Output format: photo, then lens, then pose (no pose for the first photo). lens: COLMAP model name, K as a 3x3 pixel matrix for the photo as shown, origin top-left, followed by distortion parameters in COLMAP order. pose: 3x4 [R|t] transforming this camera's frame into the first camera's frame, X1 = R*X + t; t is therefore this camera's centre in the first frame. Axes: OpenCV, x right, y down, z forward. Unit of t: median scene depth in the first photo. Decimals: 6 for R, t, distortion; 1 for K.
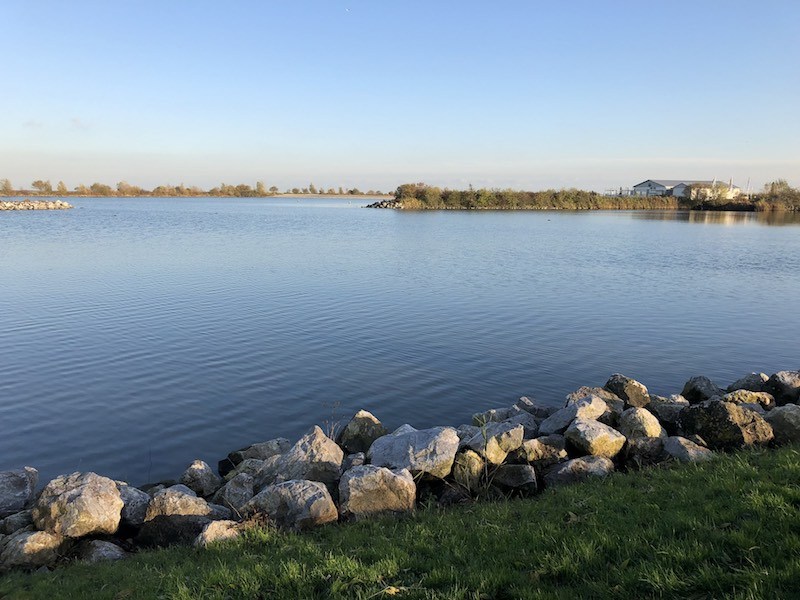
lens RADIAL K [[653.2, 0, 400.8], [0, 653.2, 298.7], [0, 0, 1]] dist [0.014930, -0.024753]
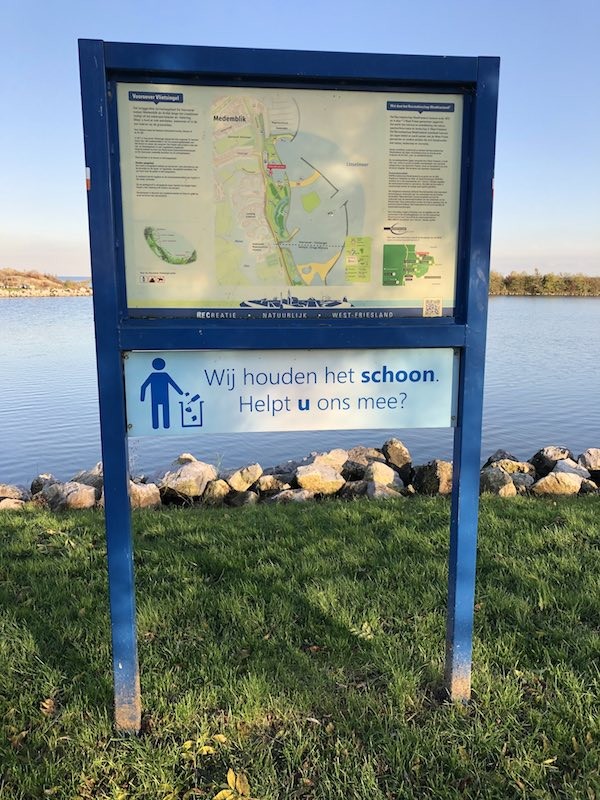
lens RADIAL K [[653.2, 0, 299.1], [0, 653.2, 398.1], [0, 0, 1]] dist [0.014930, -0.024753]
pose [[0.970776, 0.044460, -0.235833, 0.437007], [-0.039337, 0.998877, 0.026388, 0.015594], [0.236742, -0.016340, 0.971435, -0.211712]]
